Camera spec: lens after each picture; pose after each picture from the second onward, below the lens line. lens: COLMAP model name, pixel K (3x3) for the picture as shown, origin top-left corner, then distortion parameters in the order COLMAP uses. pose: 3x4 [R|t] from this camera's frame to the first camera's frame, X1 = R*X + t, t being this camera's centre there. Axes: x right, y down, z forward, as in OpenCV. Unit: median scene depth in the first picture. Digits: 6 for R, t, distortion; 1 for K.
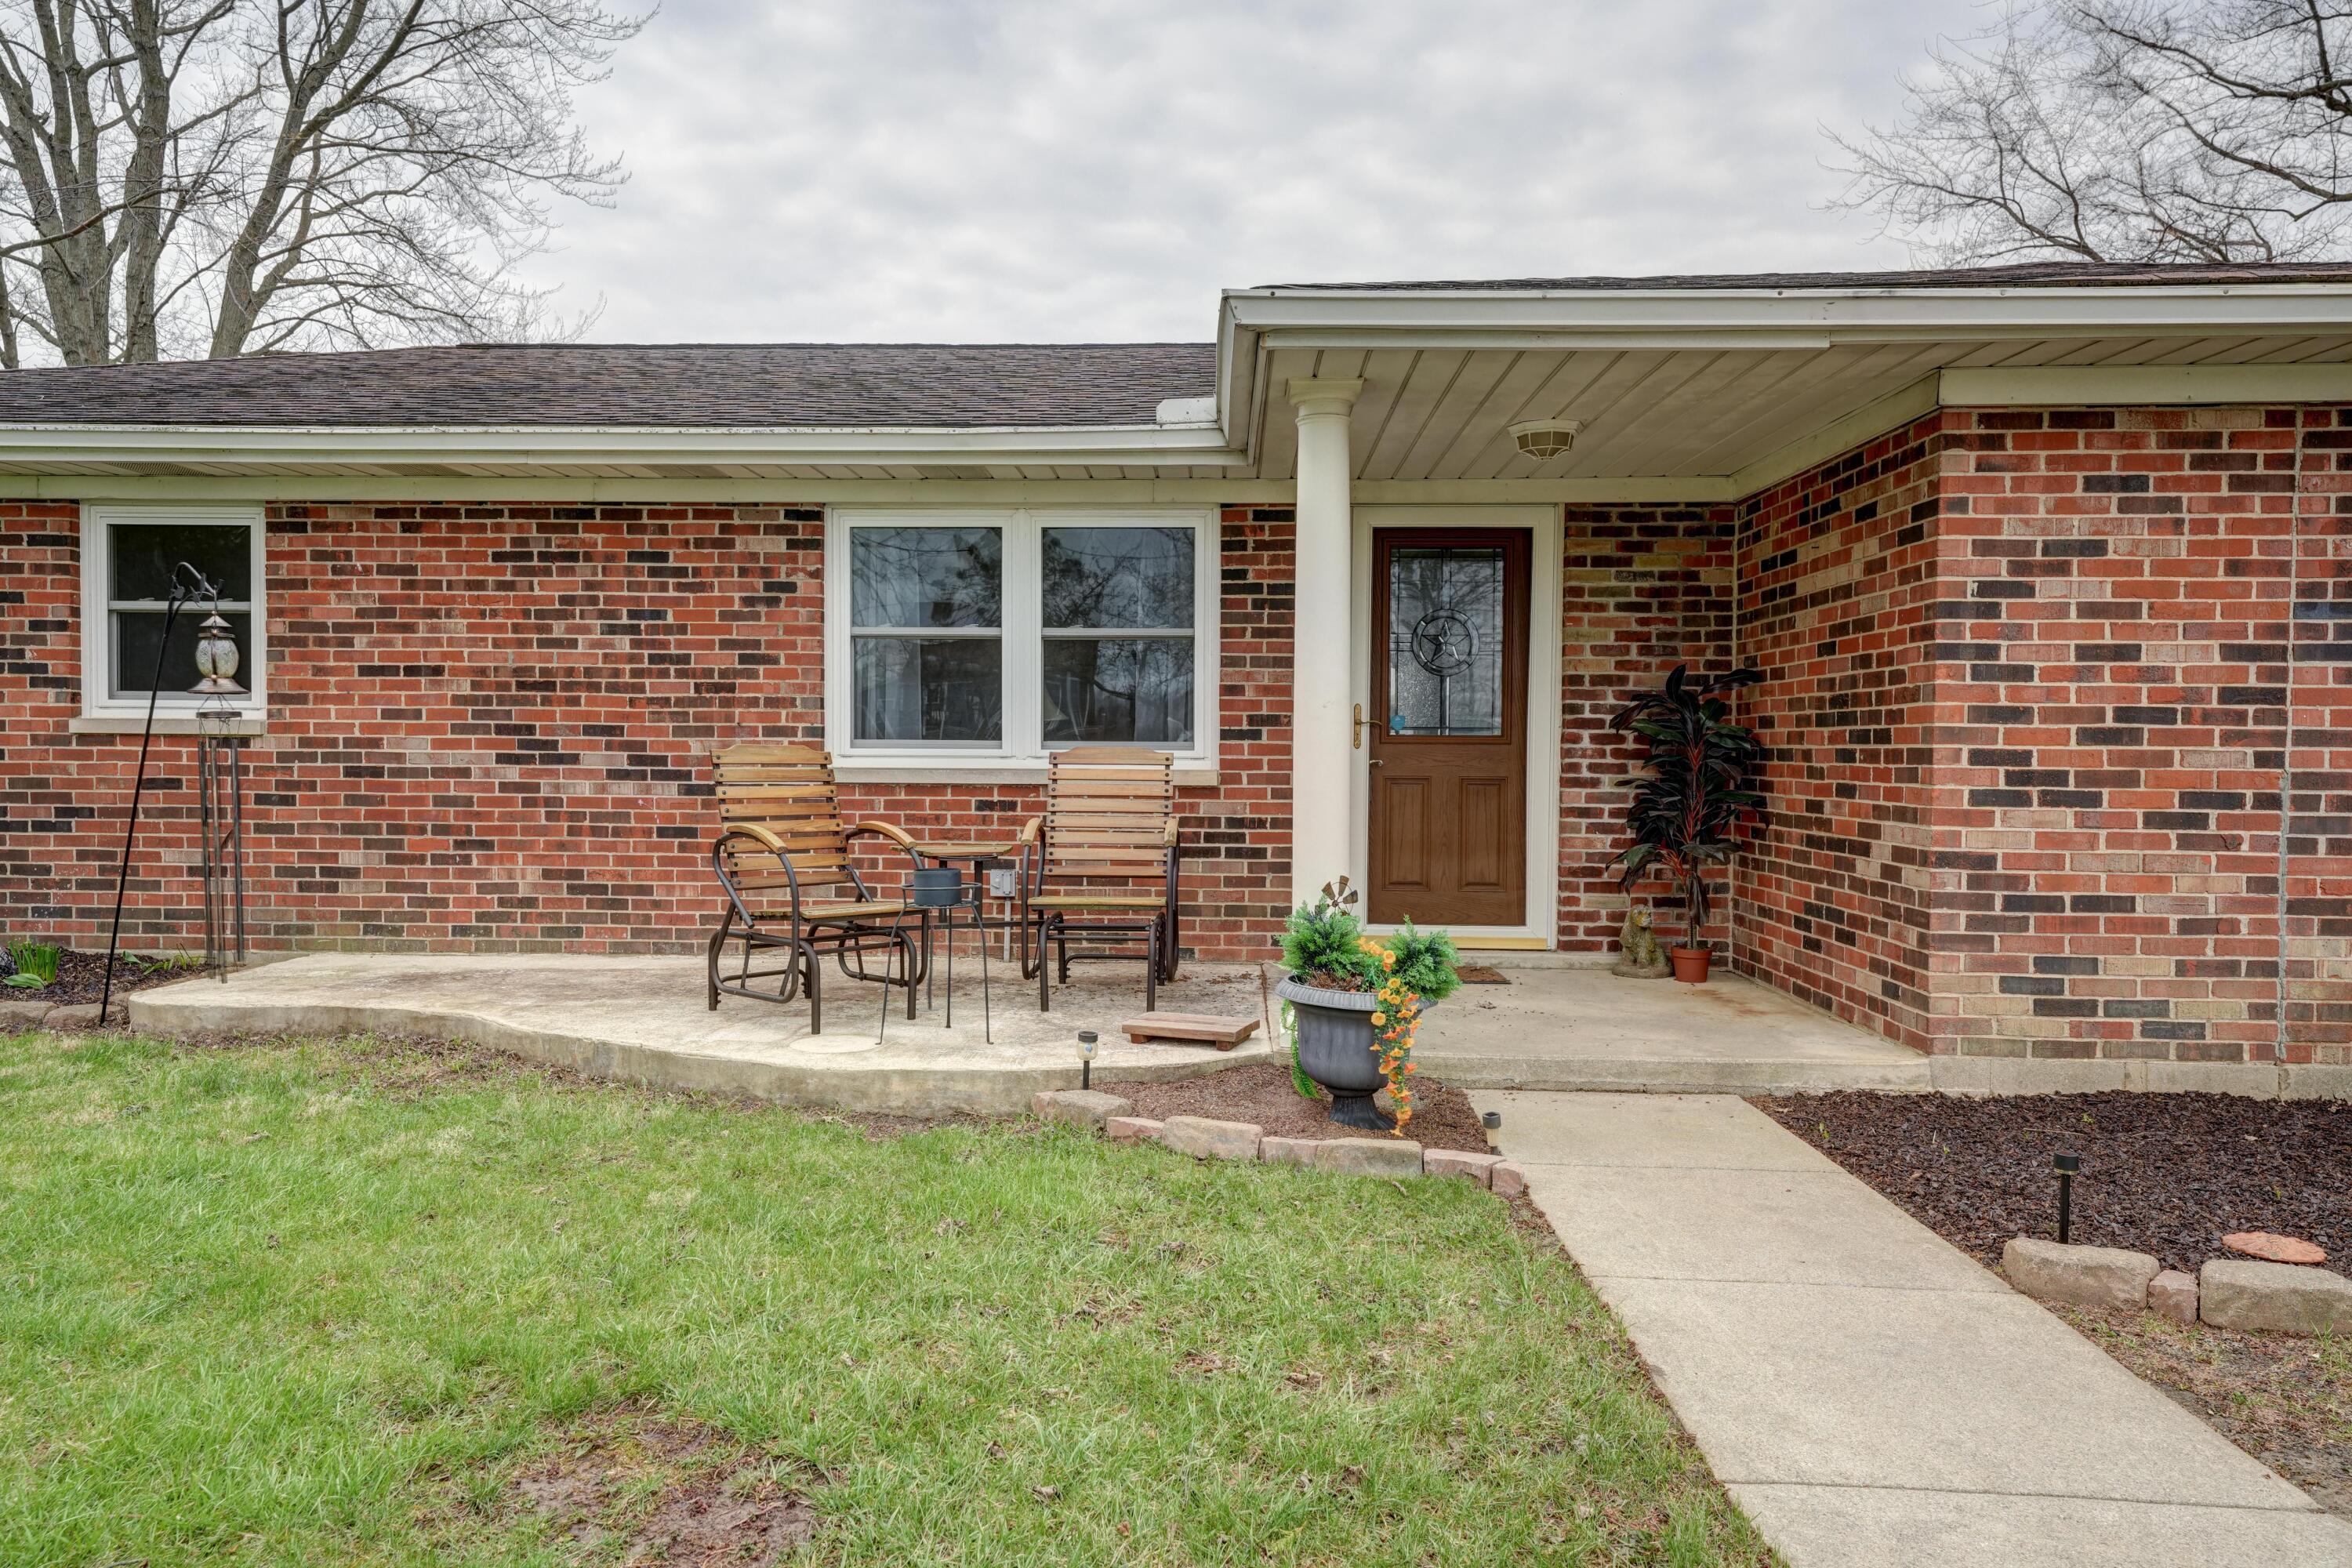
lens RADIAL K [[1690.6, 0, 1119.9], [0, 1690.6, 781.0], [0, 0, 1]] dist [0.022021, -0.004728]
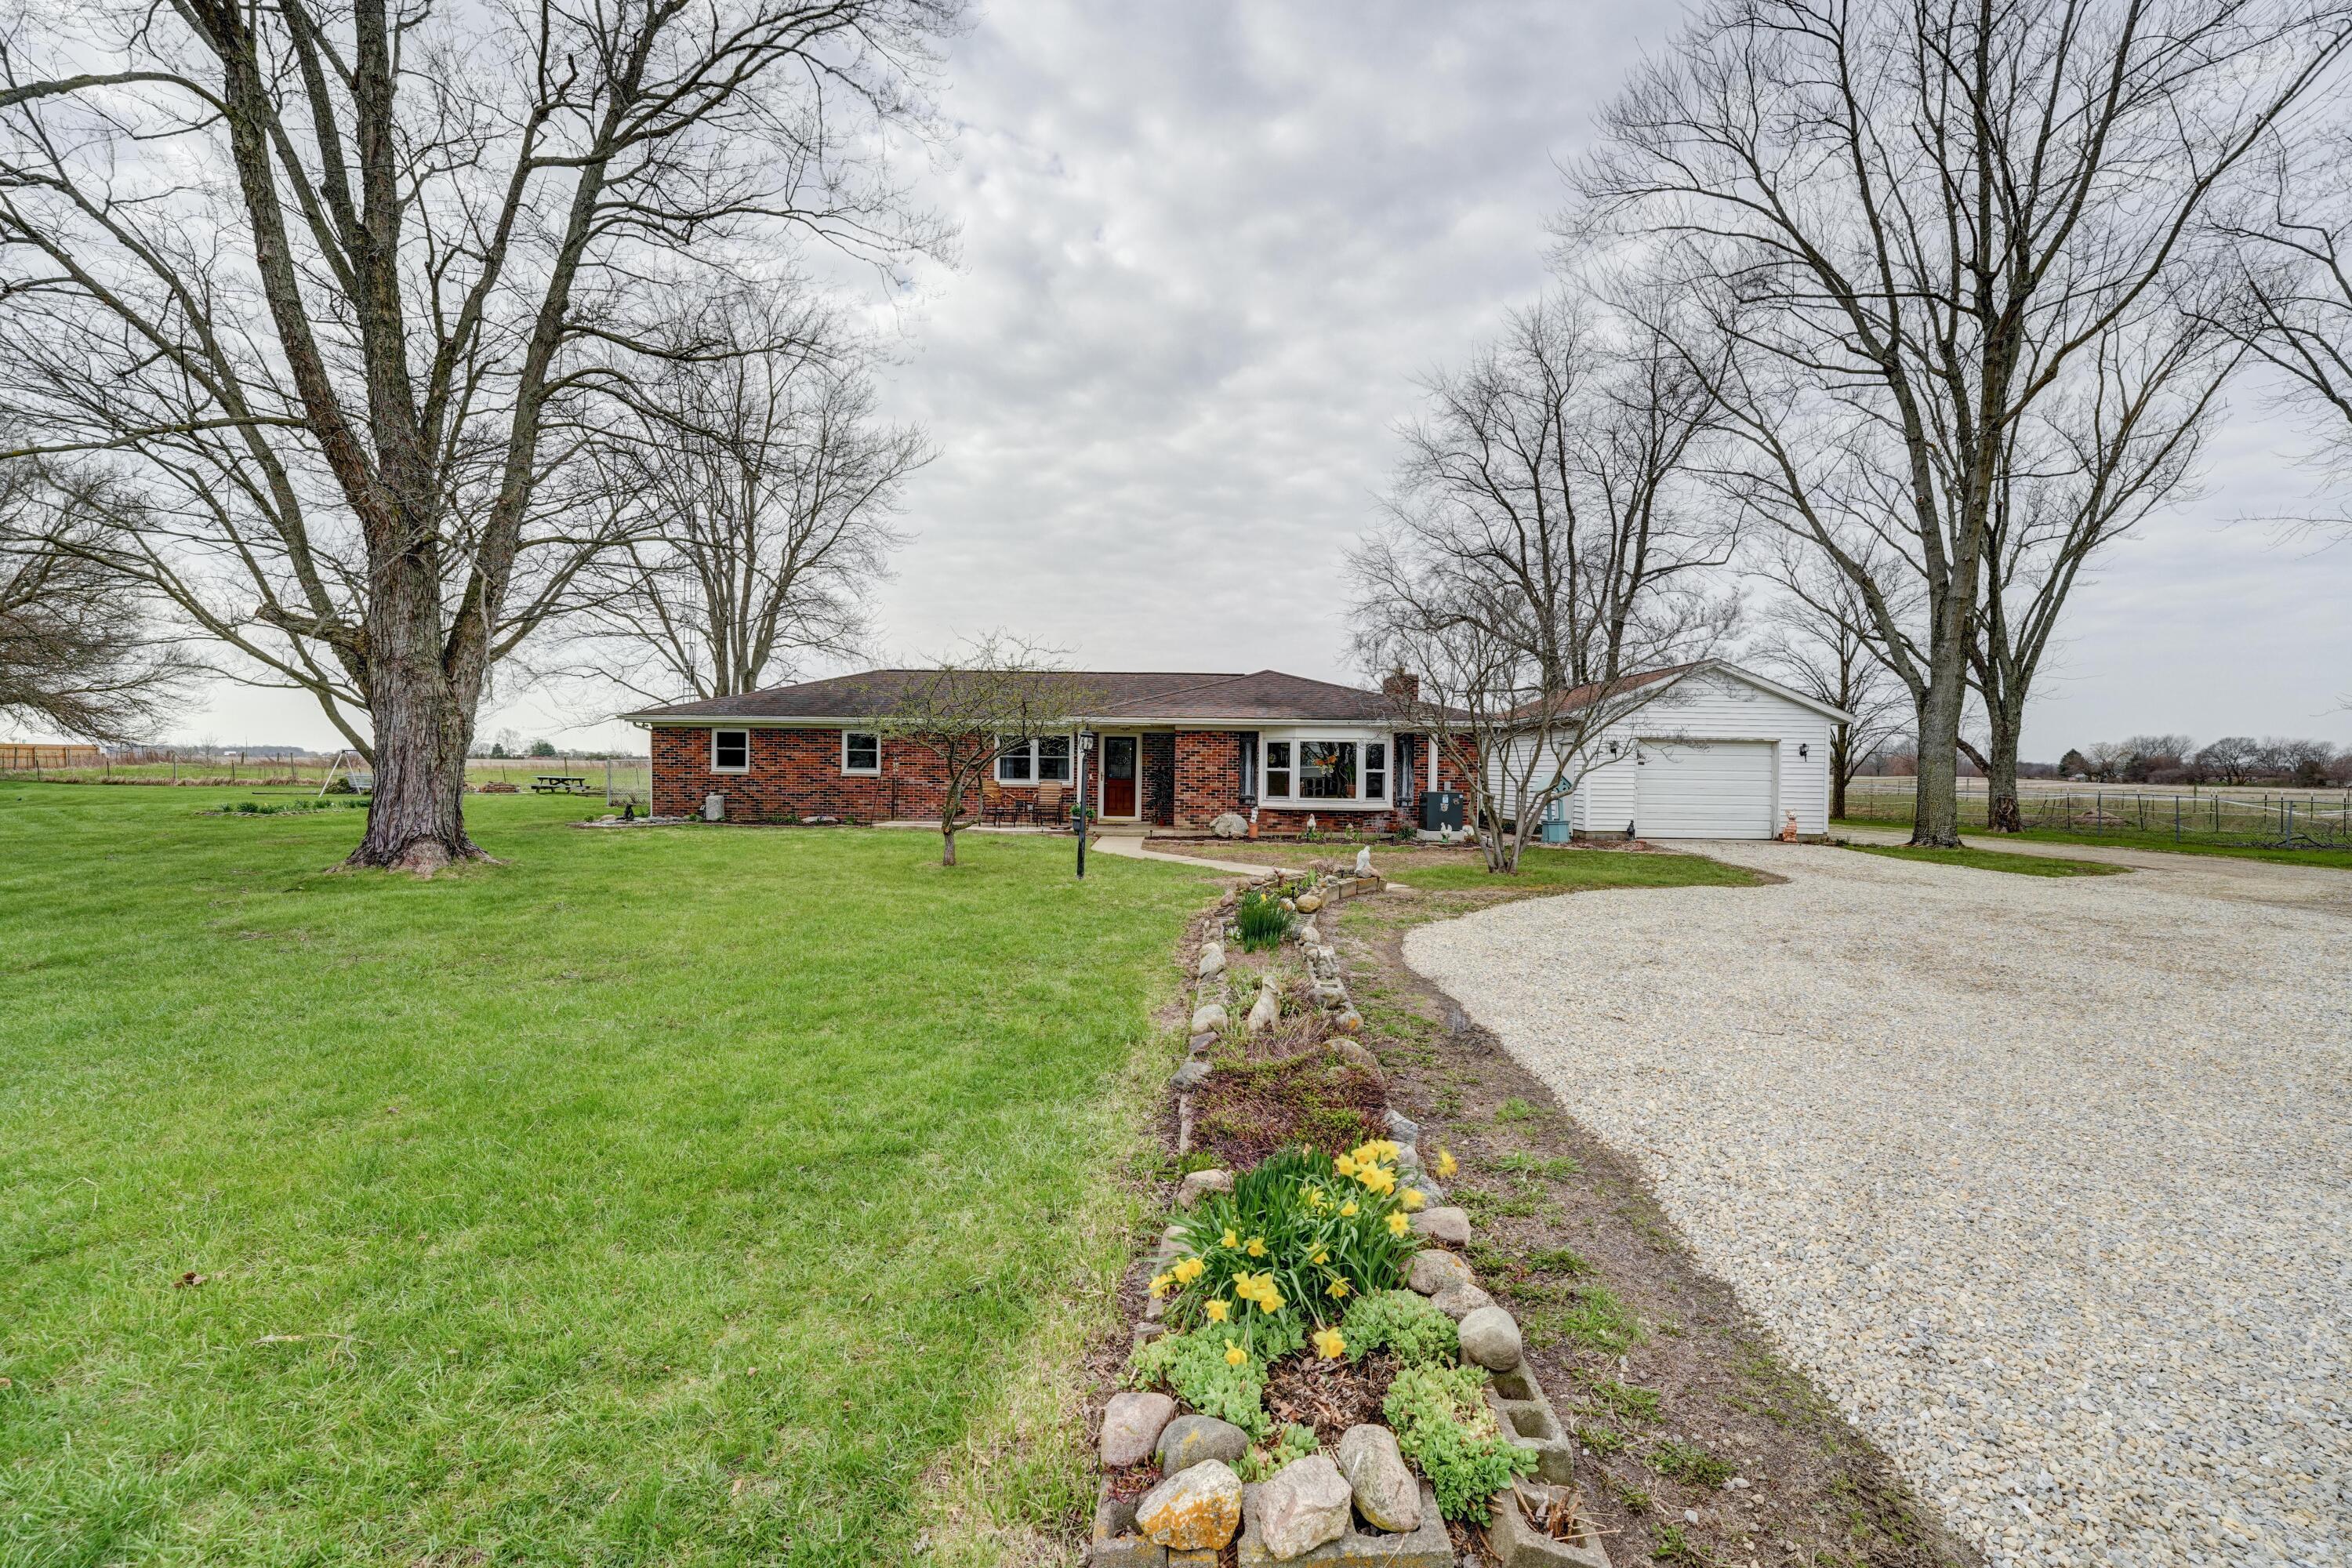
lens RADIAL K [[974.5, 0, 1178.0], [0, 974.5, 769.9], [0, 0, 1]] dist [-0.021262, 0.000222]
pose [[0.997228, 0.005977, 0.074169, 0.155216], [-0.004725, 0.999844, -0.017034, -0.003777], [-0.074259, 0.016636, 0.997100, -1.936185]]
